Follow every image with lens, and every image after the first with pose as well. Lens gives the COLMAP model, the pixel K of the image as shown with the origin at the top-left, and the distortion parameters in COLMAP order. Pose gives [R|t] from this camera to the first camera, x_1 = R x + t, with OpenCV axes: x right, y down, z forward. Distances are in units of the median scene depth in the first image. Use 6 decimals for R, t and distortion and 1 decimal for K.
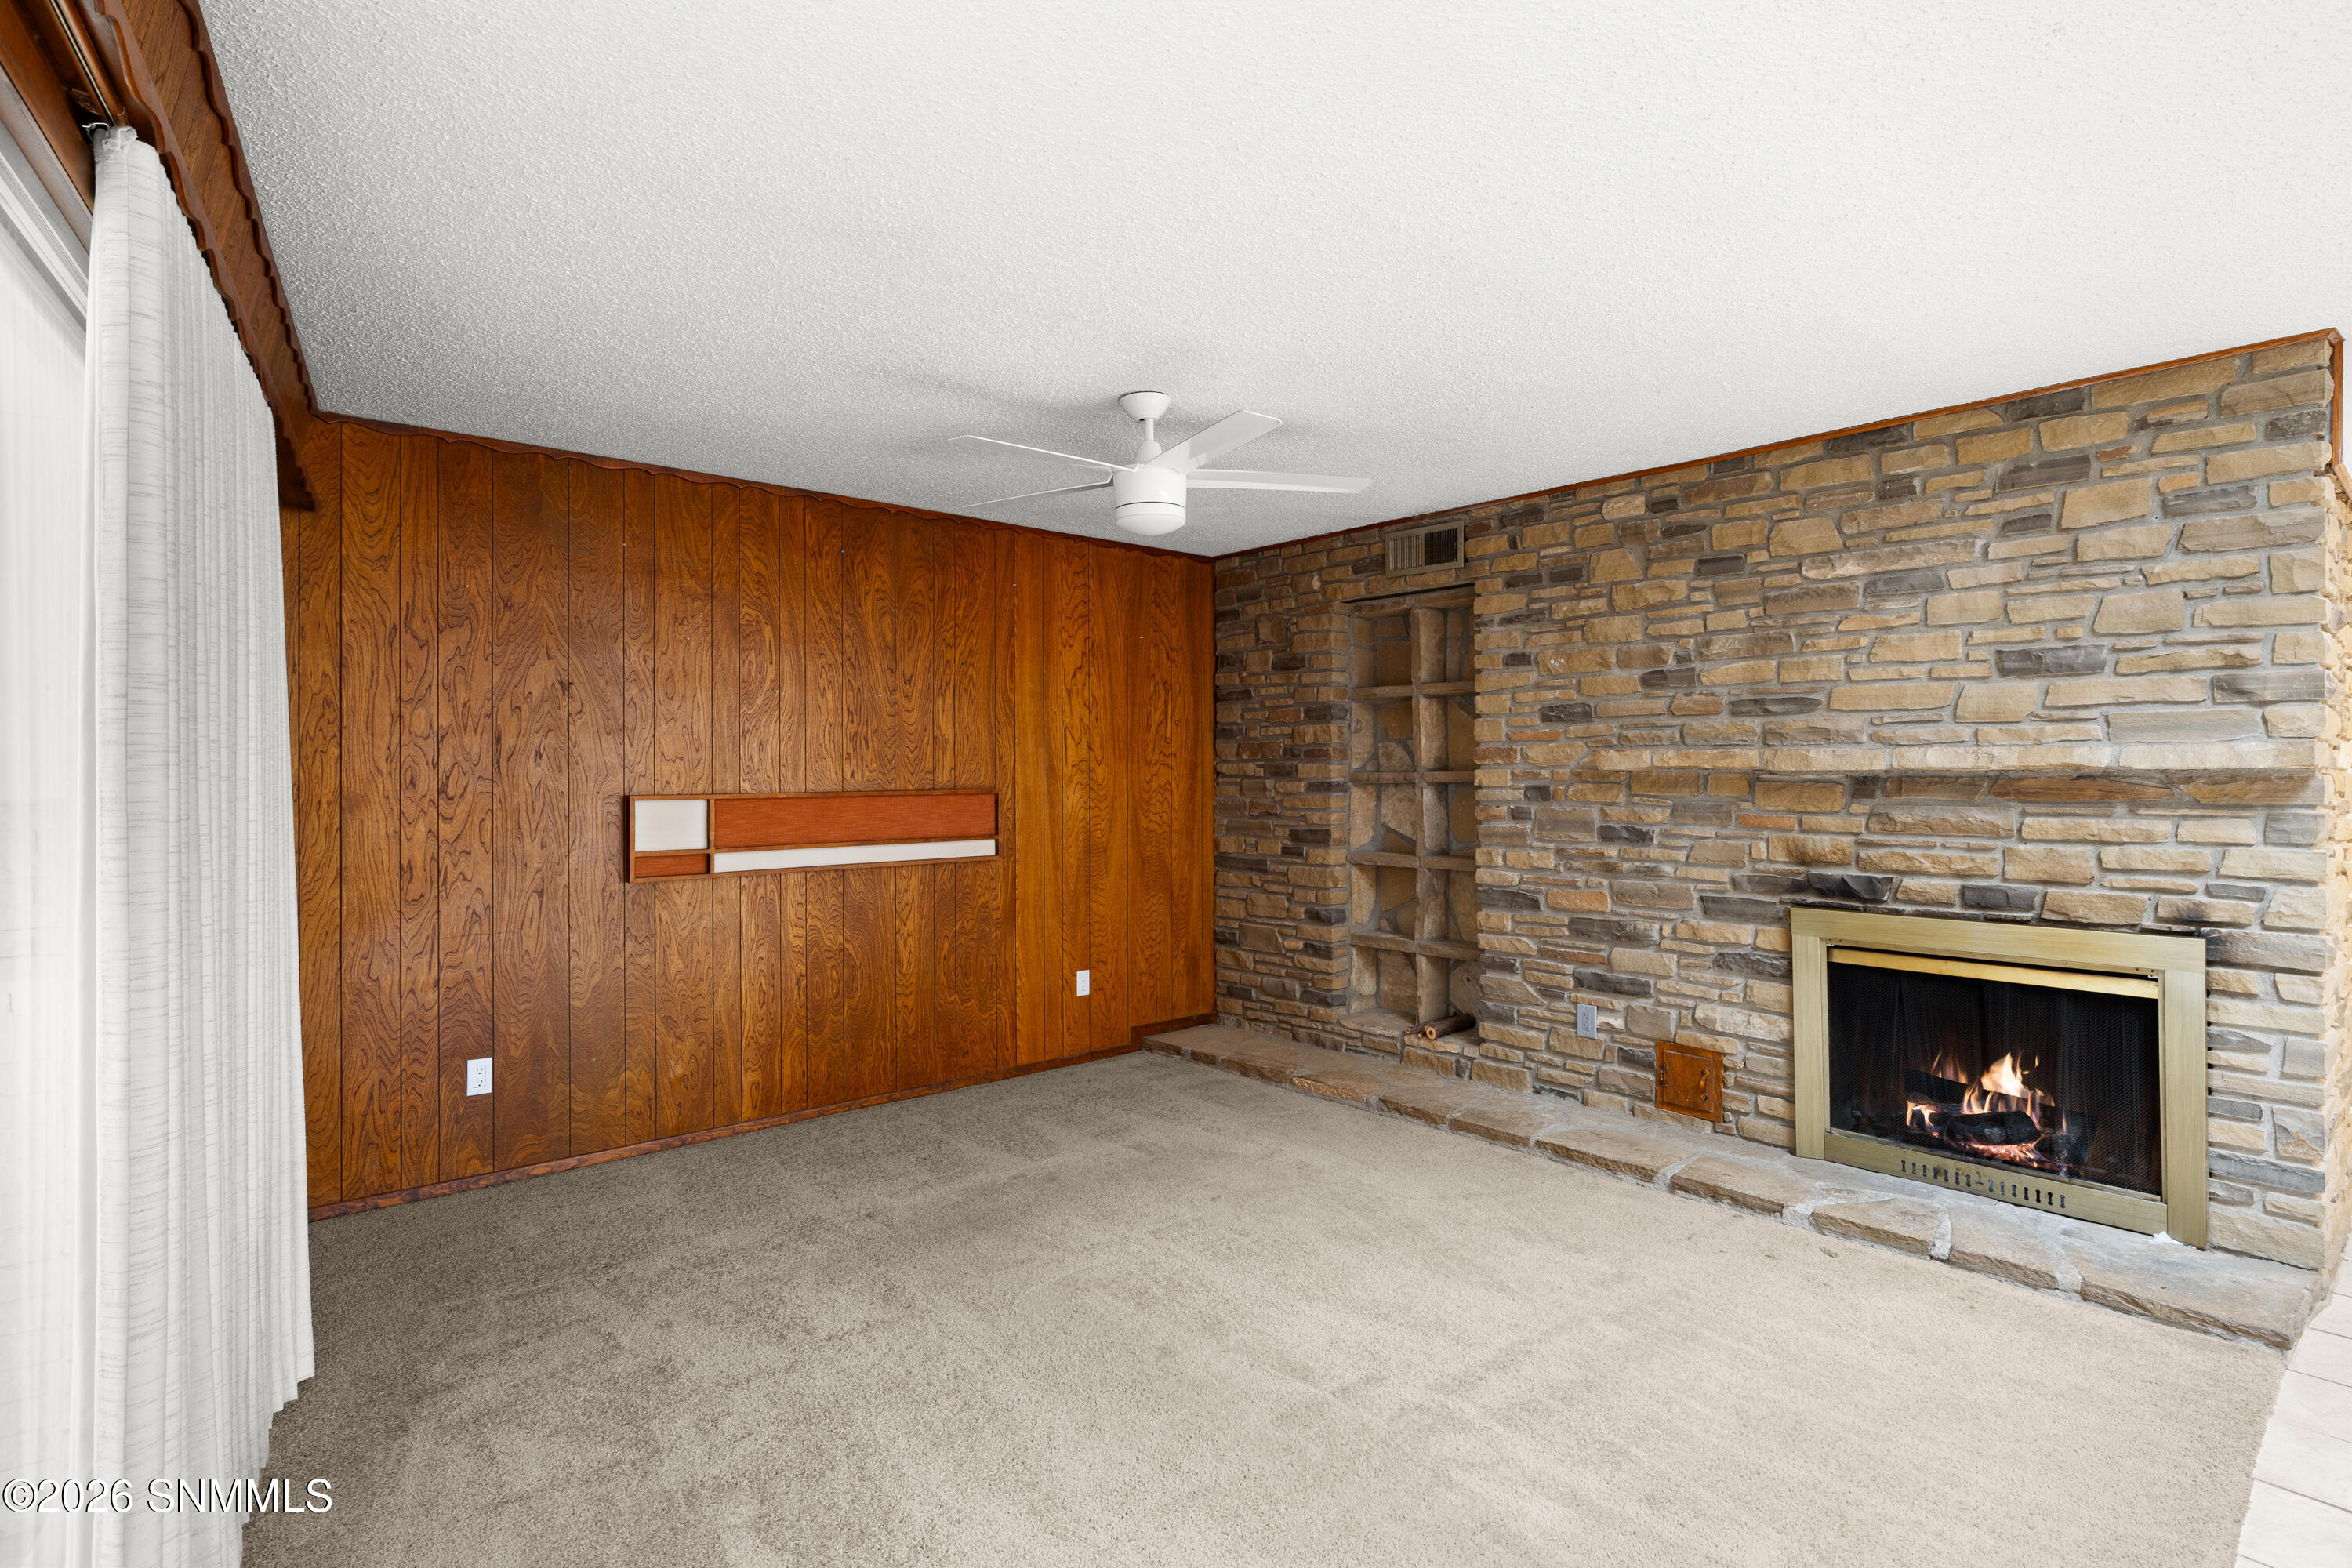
lens RADIAL K [[1164.8, 0, 1175.5], [0, 1164.8, 768.4], [0, 0, 1]] dist [-0.005323, 0.000863]
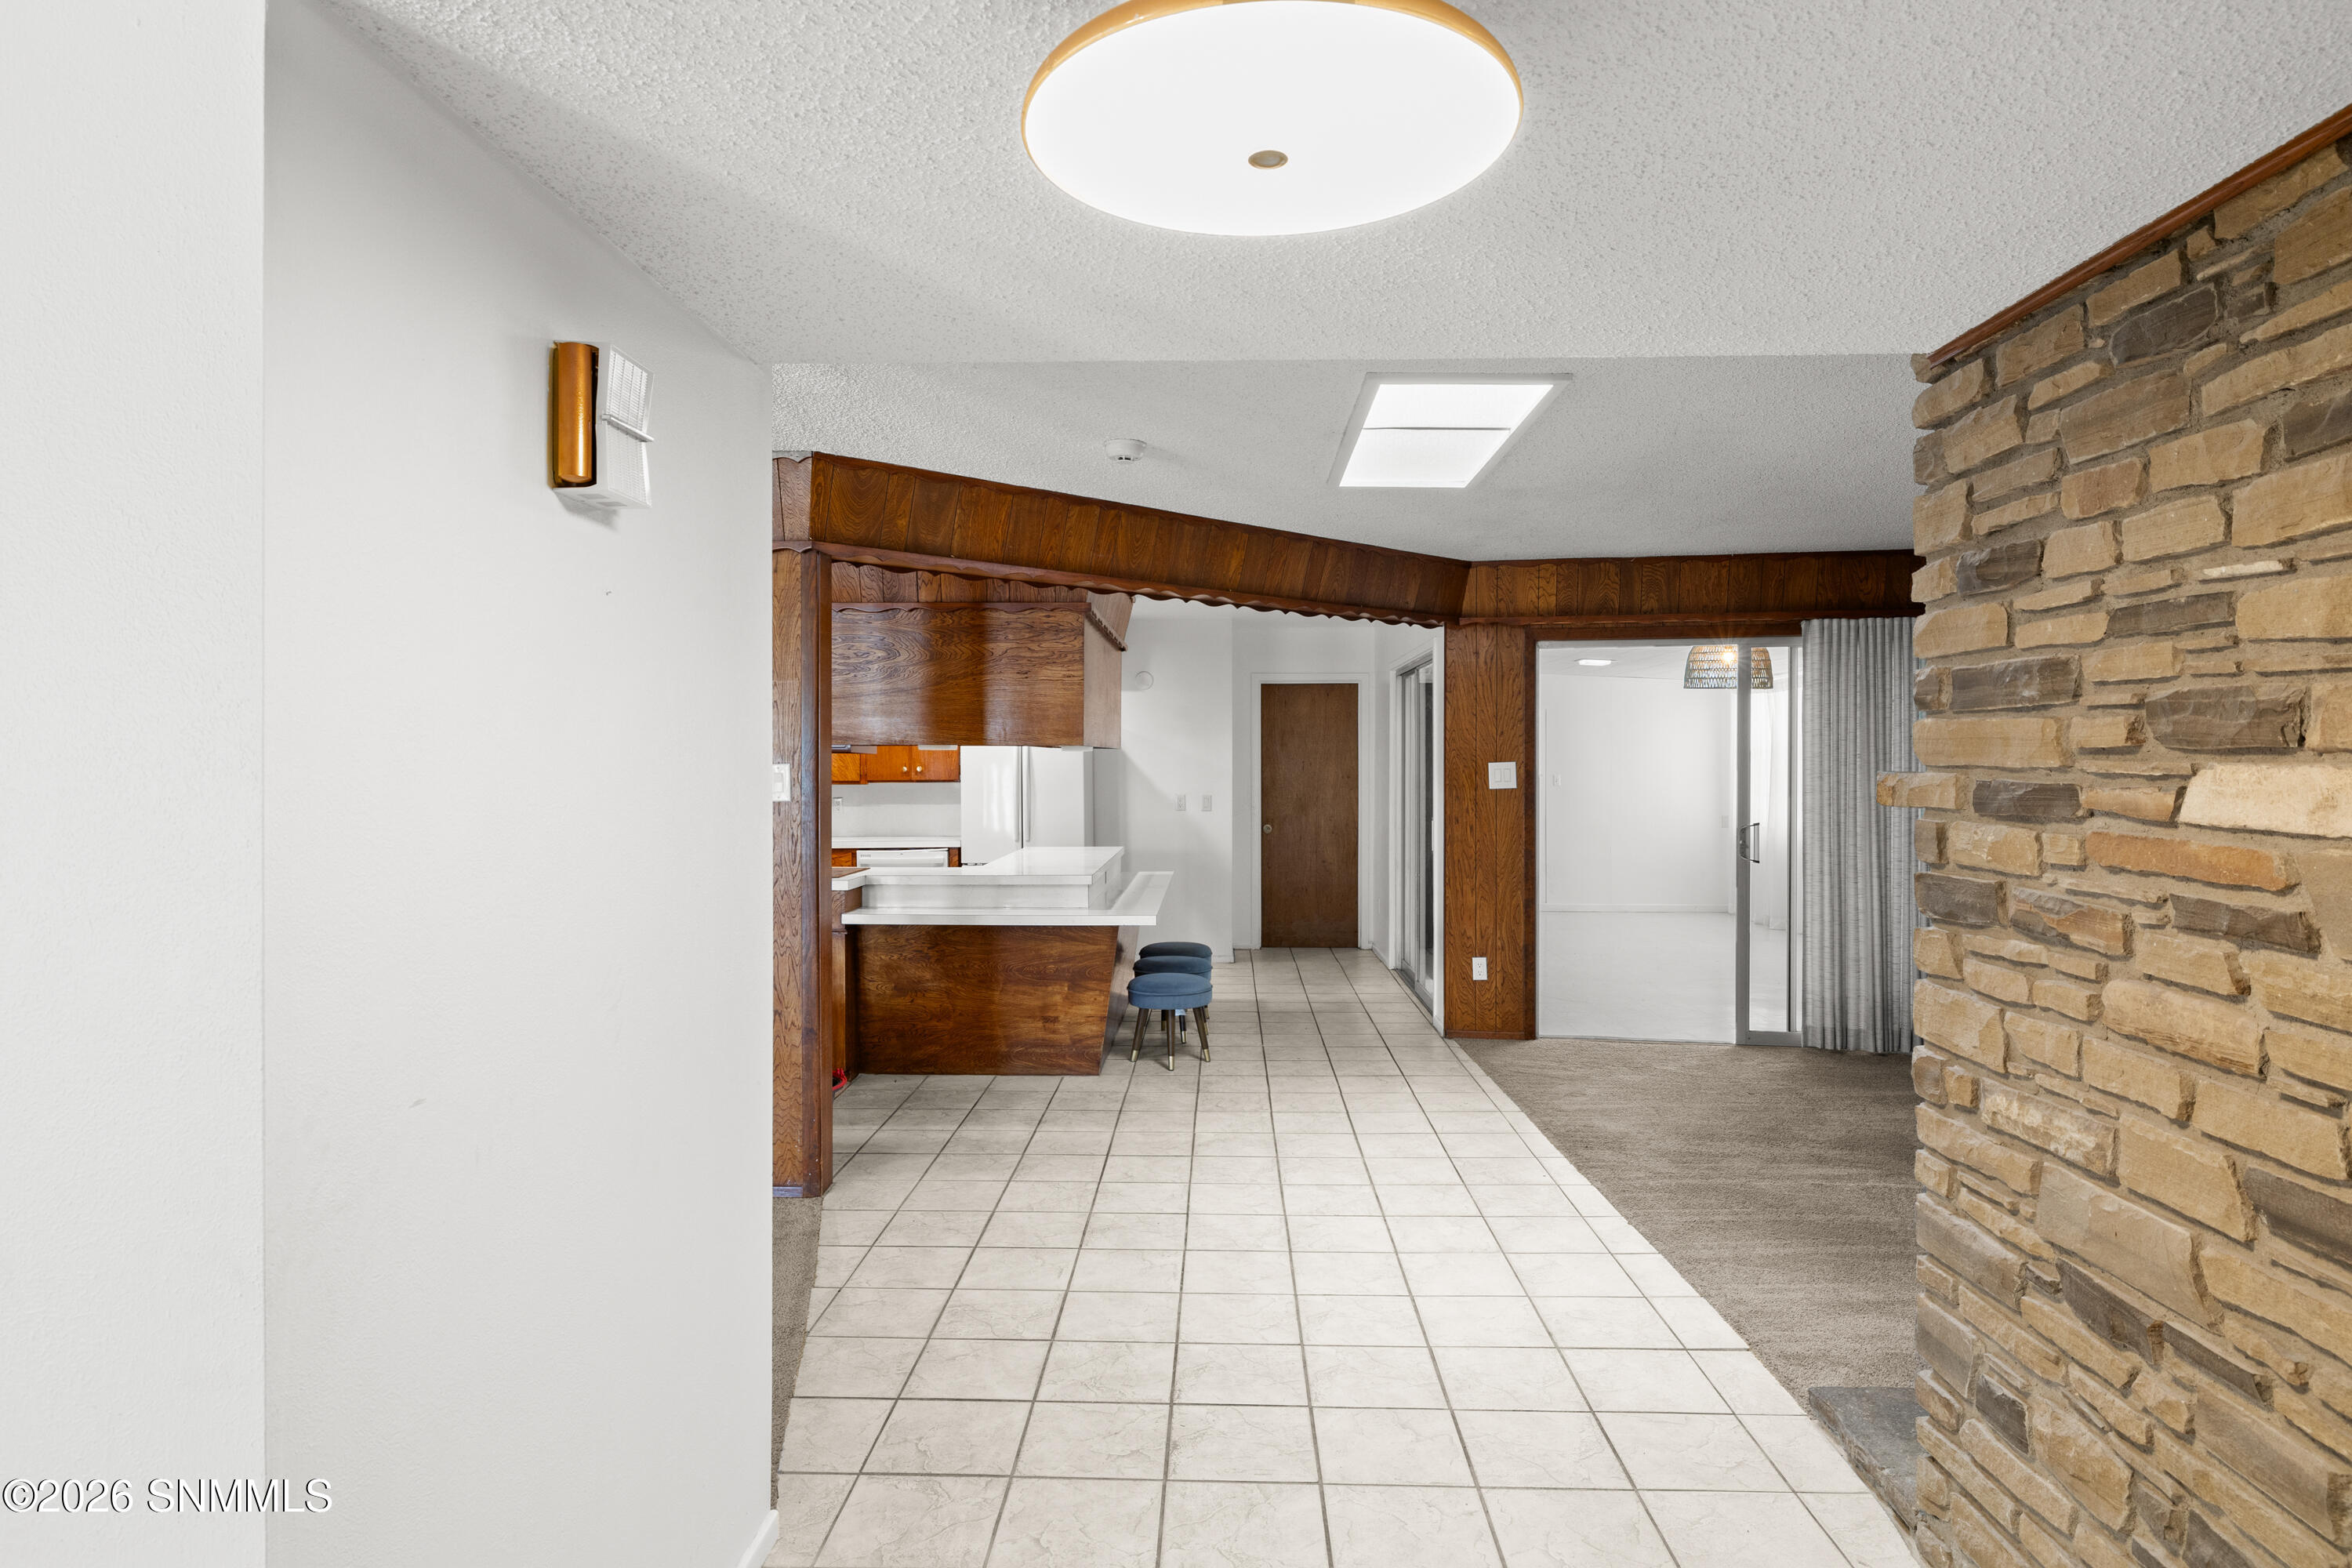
lens RADIAL K [[1329.3, 0, 1179.7], [0, 1329.3, 771.0], [0, 0, 1]] dist [0.004444, -0.002813]
pose [[-0.684484, 0.009579, -0.728965, 1.413006], [0.005938, 0.999954, 0.007564, -0.024401], [0.729004, 0.000849, -0.684509, 0.918227]]
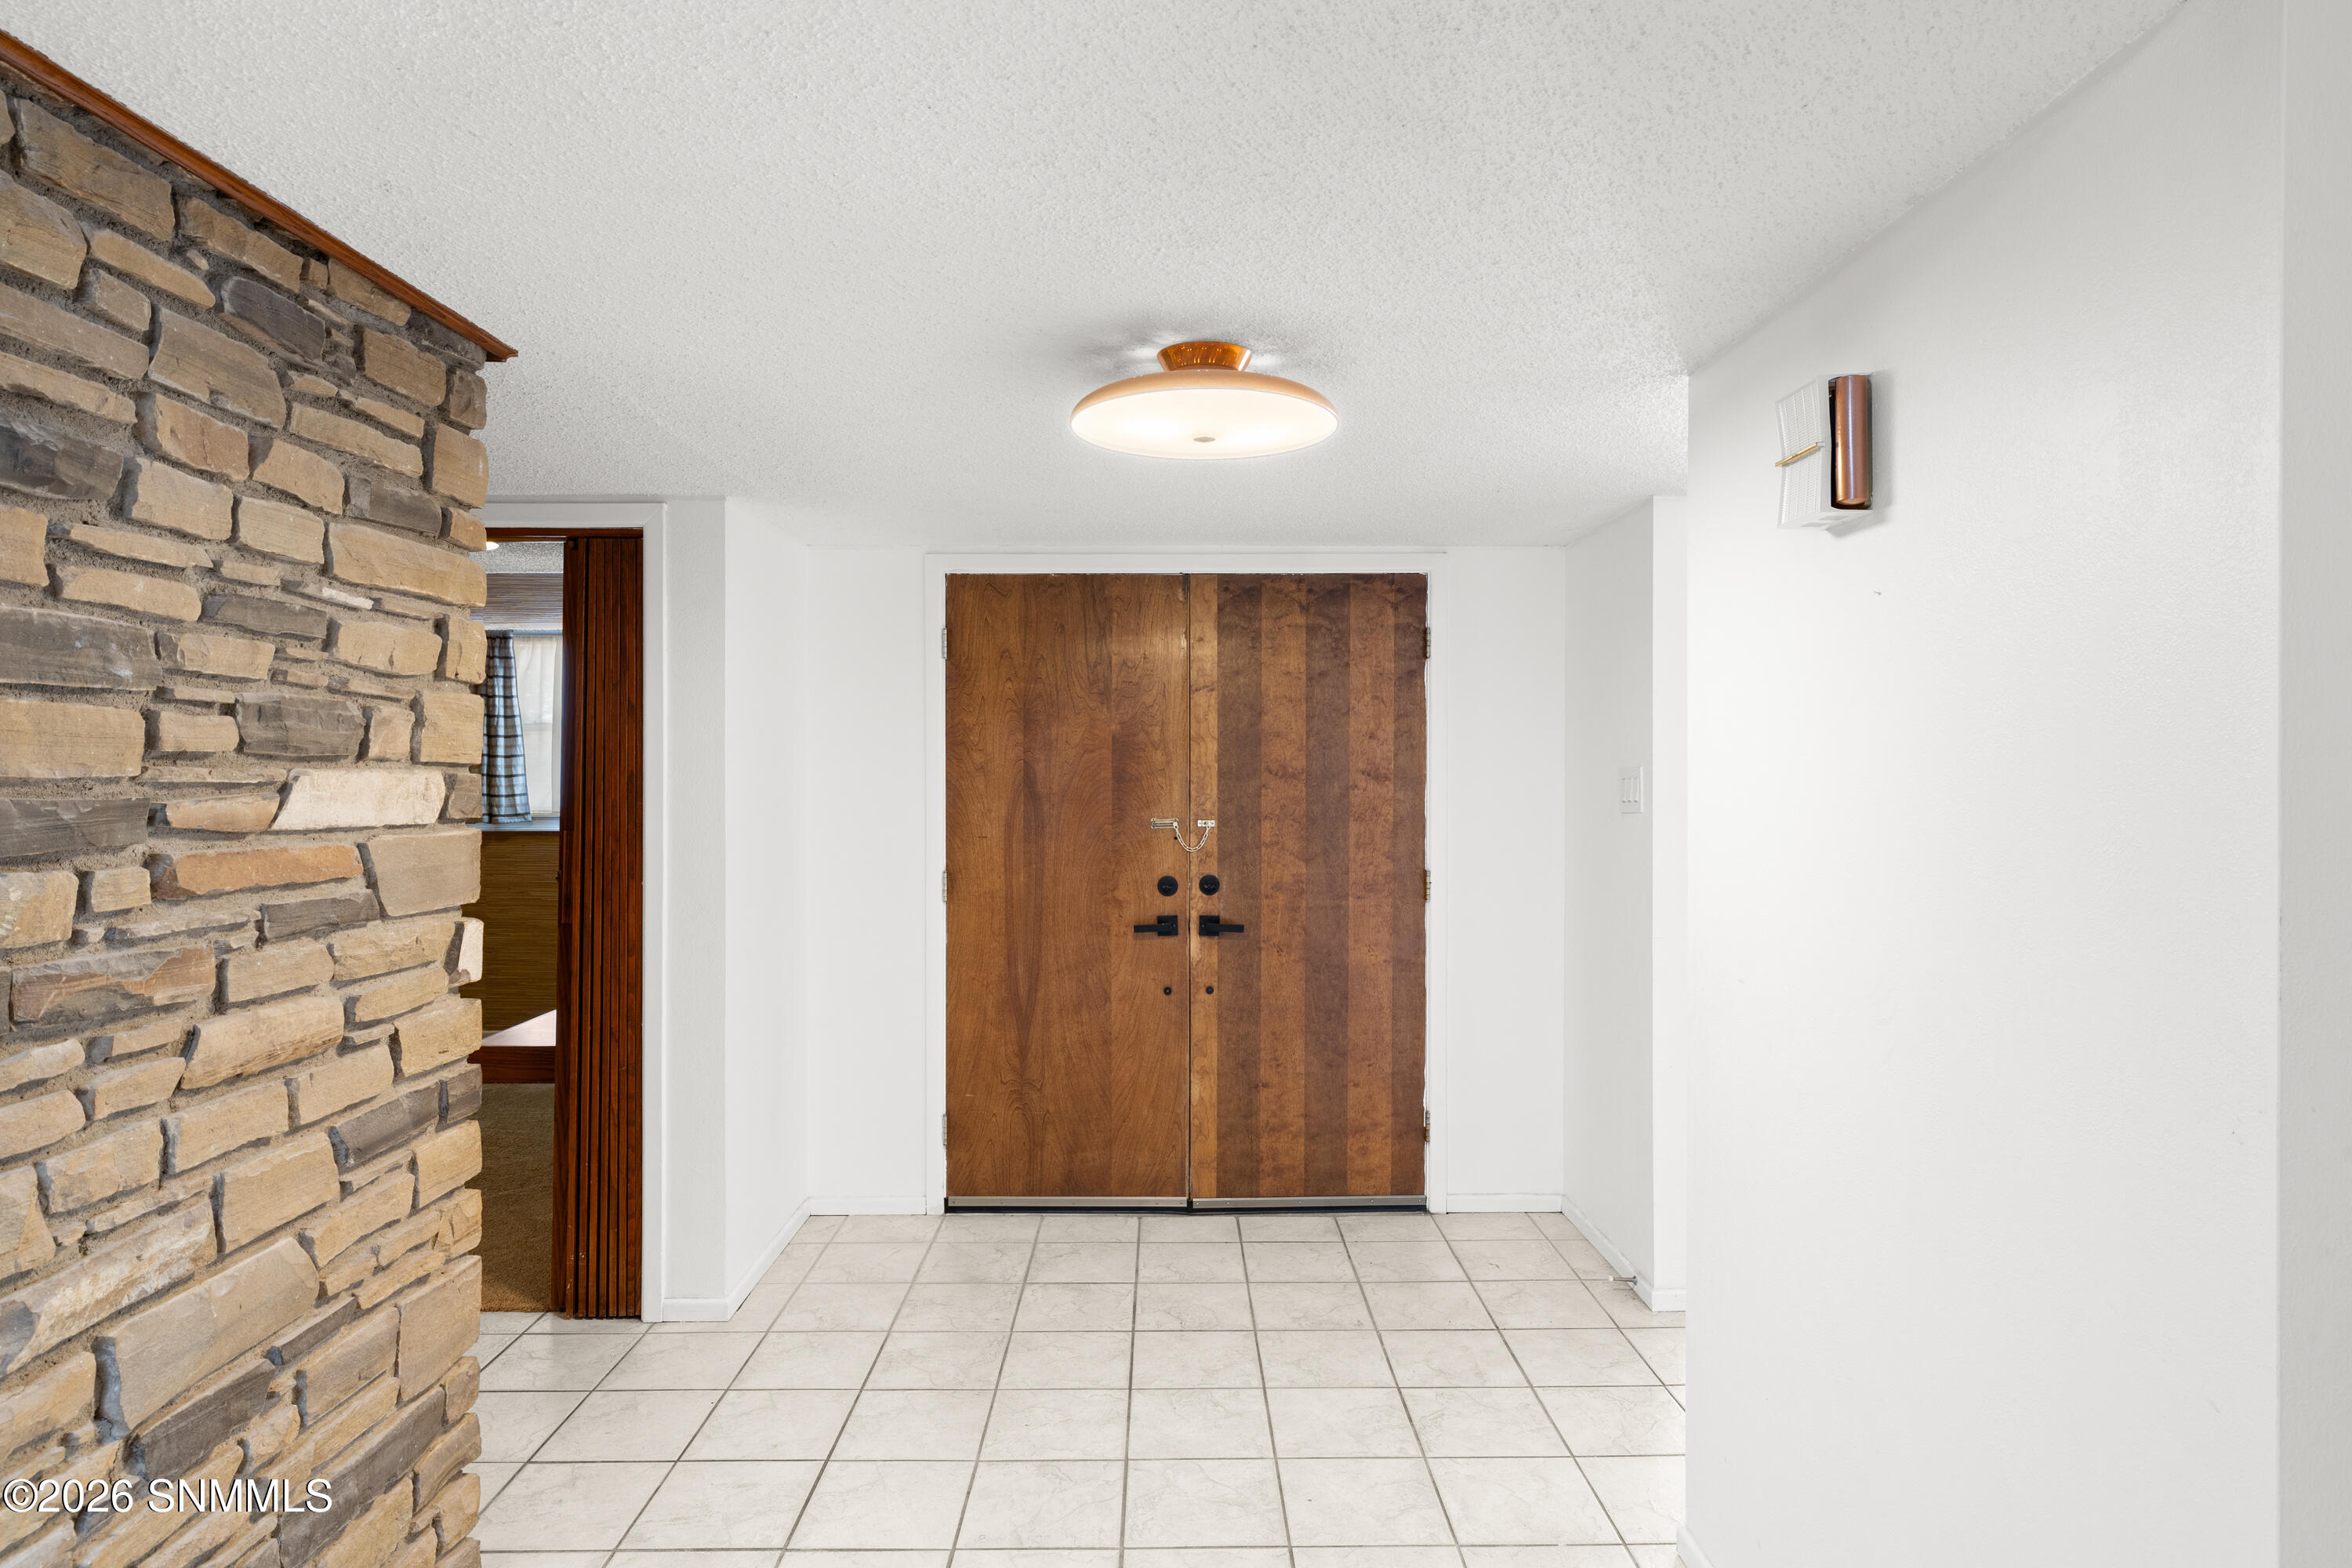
lens RADIAL K [[1329.3, 0, 1179.7], [0, 1329.3, 768.5], [0, 0, 1]] dist [0.004444, -0.002813]
pose [[0.657871, 0.000375, 0.753131, 0.723773], [-0.005067, 0.999979, 0.003928, -0.025314], [-0.753114, -0.006400, 0.657859, 0.345573]]
